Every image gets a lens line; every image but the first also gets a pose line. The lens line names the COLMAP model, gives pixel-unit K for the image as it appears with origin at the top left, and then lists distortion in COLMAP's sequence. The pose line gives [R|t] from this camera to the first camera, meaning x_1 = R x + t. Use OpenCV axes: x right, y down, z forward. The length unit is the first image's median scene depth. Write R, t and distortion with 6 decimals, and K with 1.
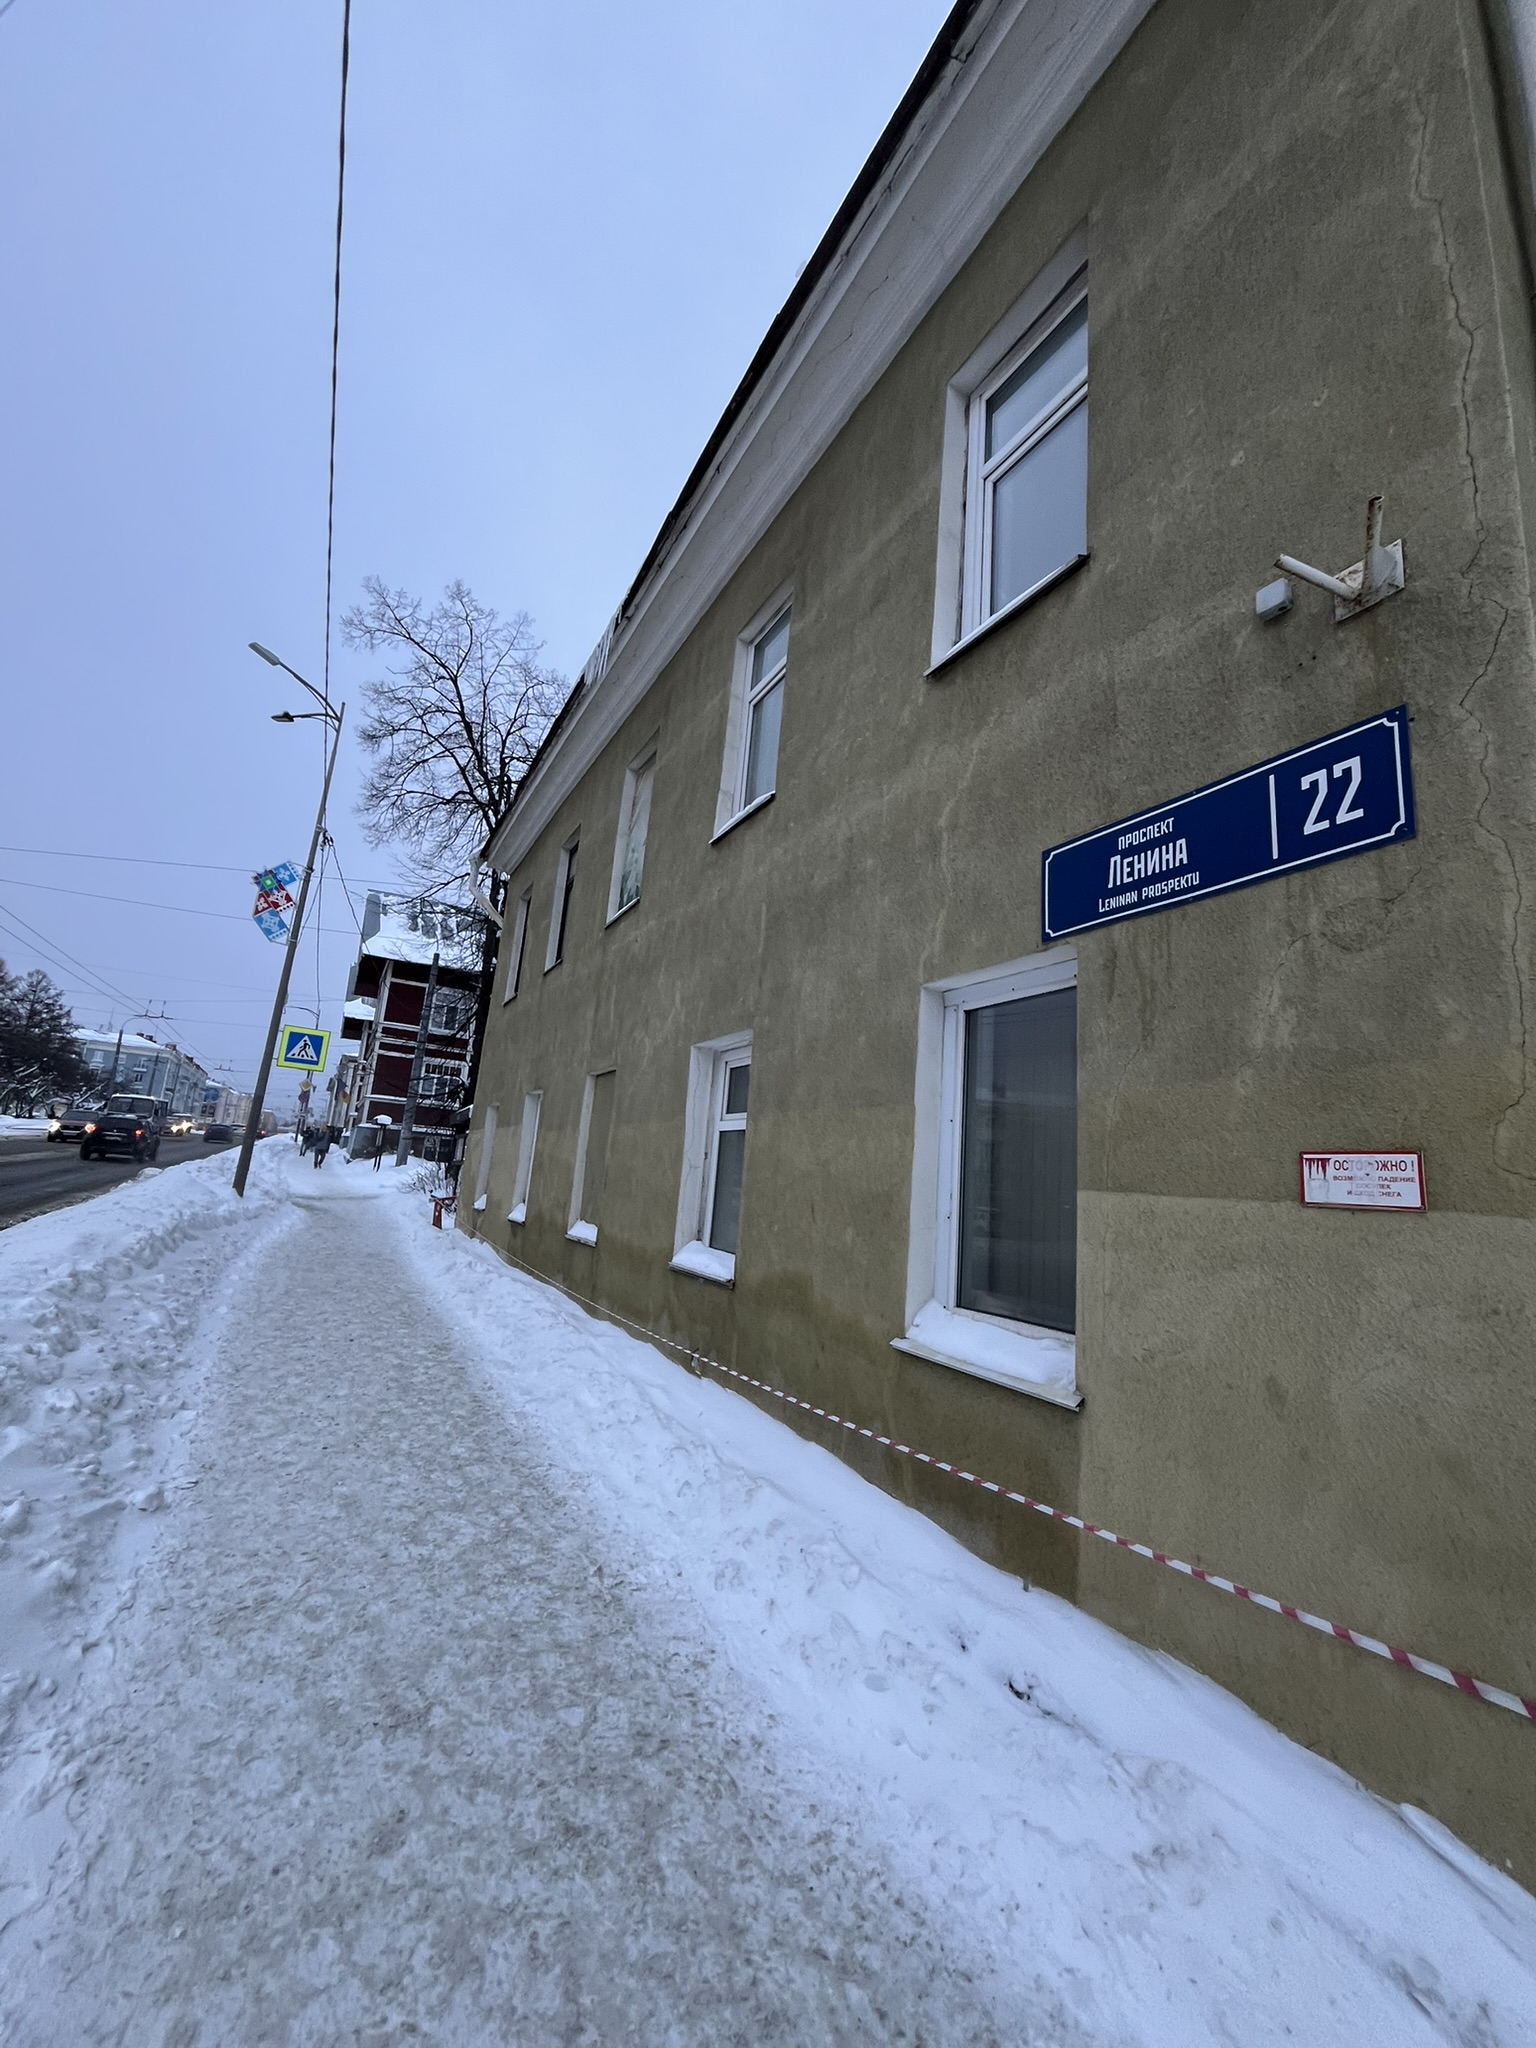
lens RADIAL K [[819.3, 0, 768.0], [0, 819.3, 1024.0], [0, 0, 1]] dist [-0.000582, -0.000144]
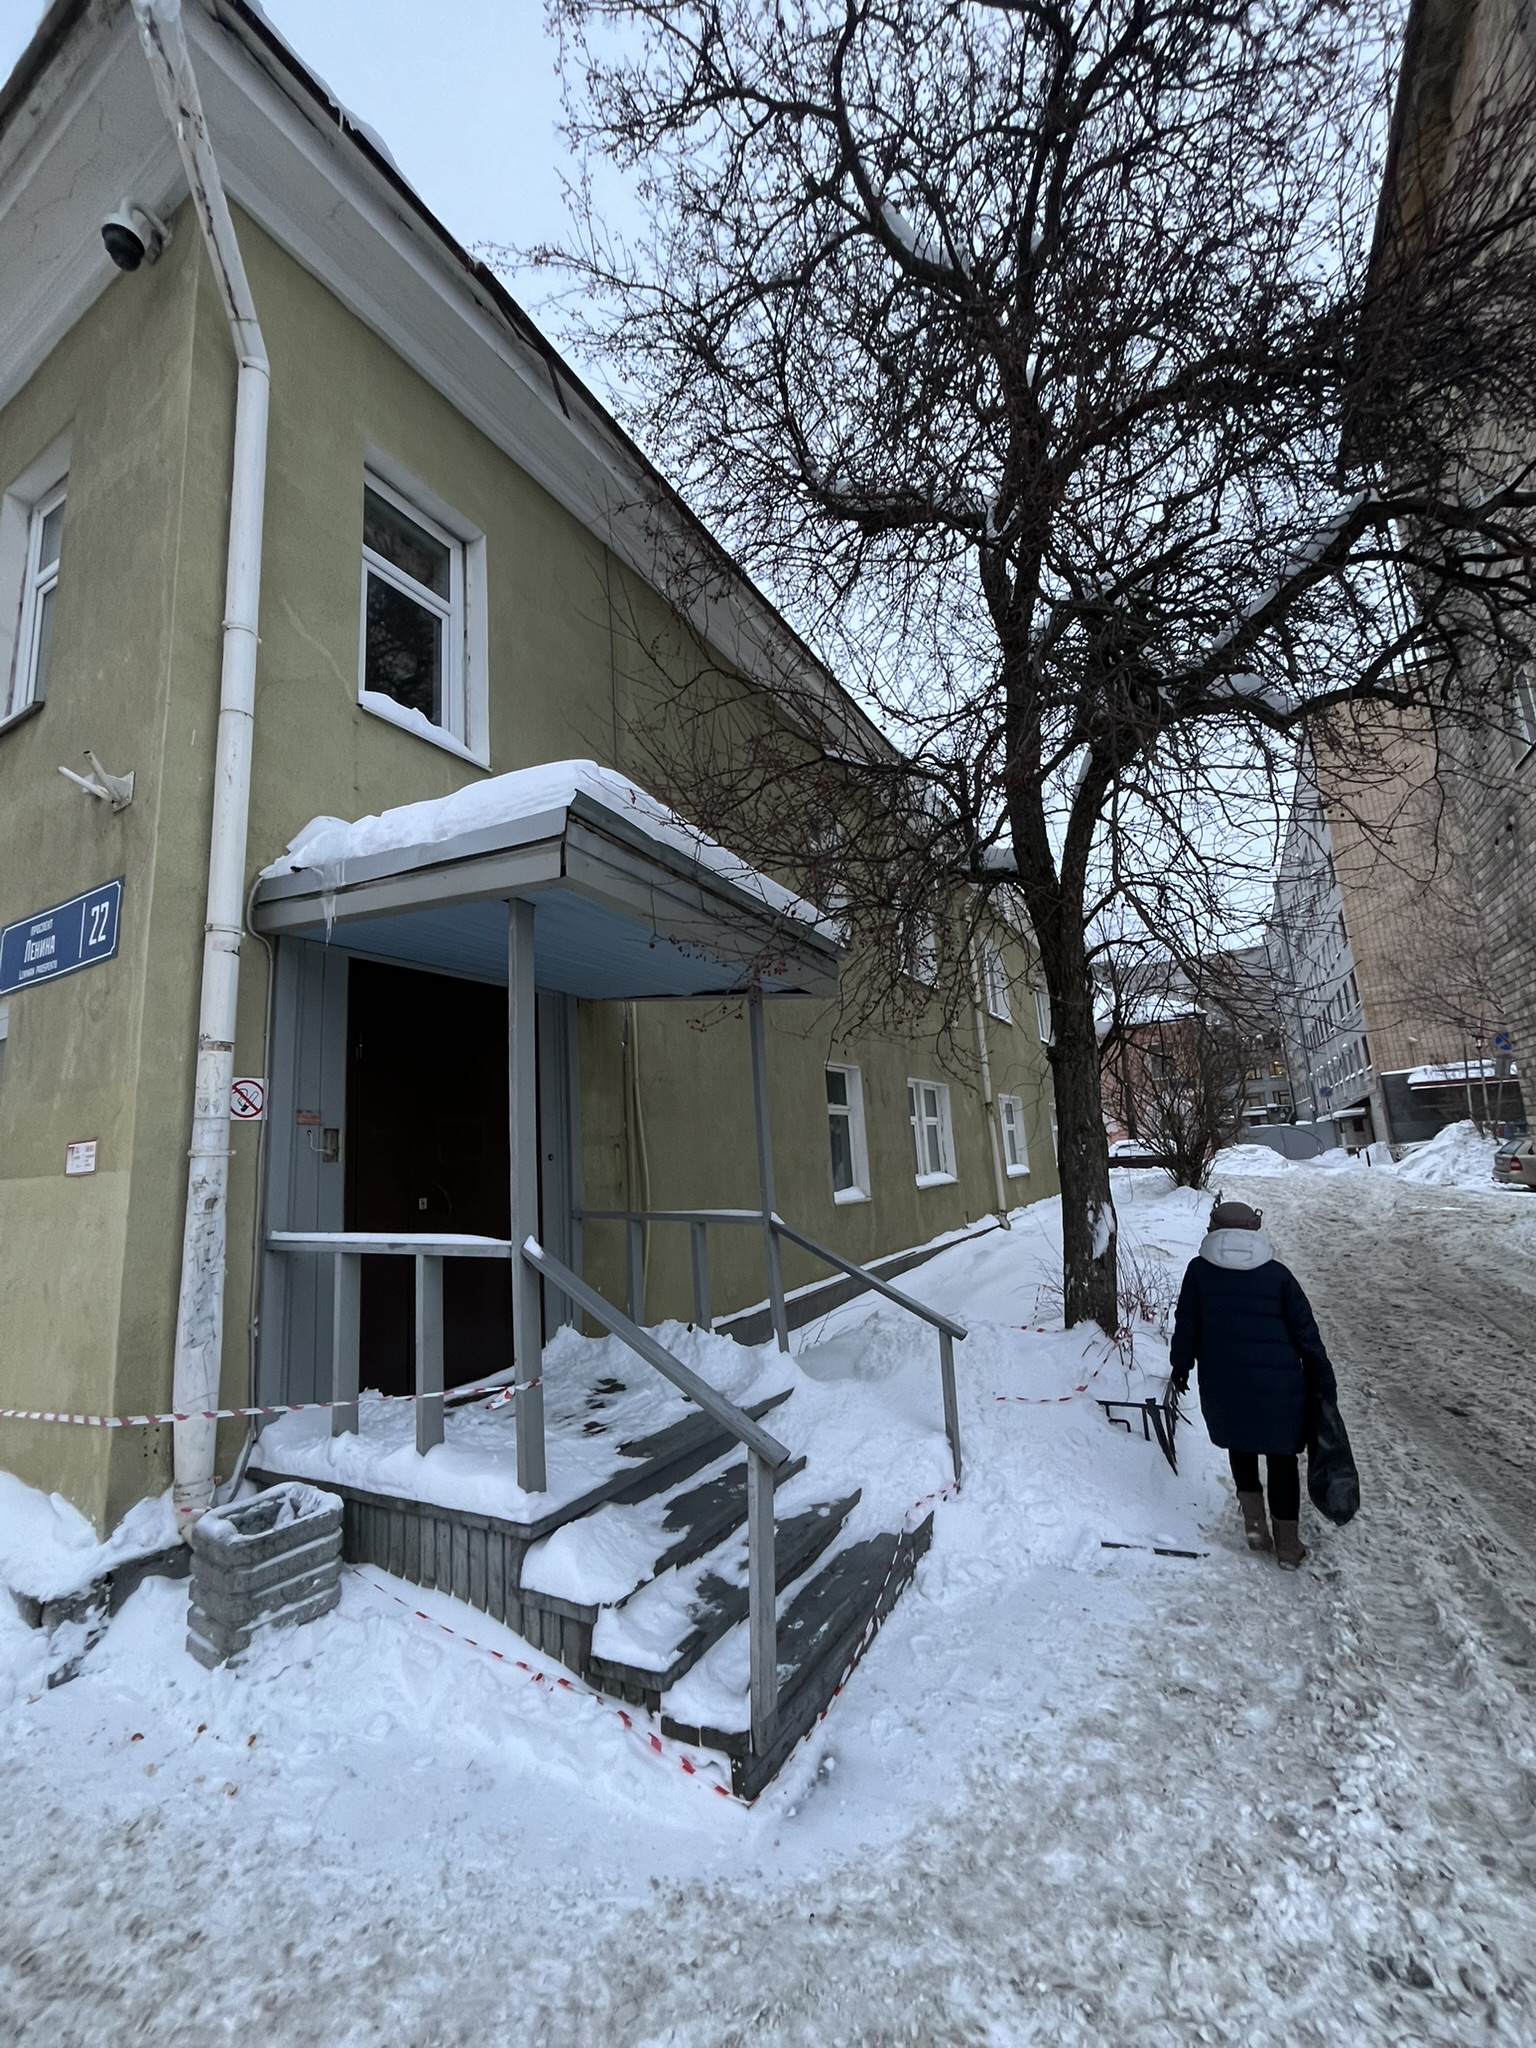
lens RADIAL K [[819.3, 0, 768.0], [0, 819.3, 1024.0], [0, 0, 1]] dist [-0.000582, -0.000144]
pose [[0.853608, -0.043468, 0.519099, 0.852560], [0.019504, 0.998481, 0.051538, -0.120242], [-0.520551, -0.033869, 0.853159, -0.955379]]
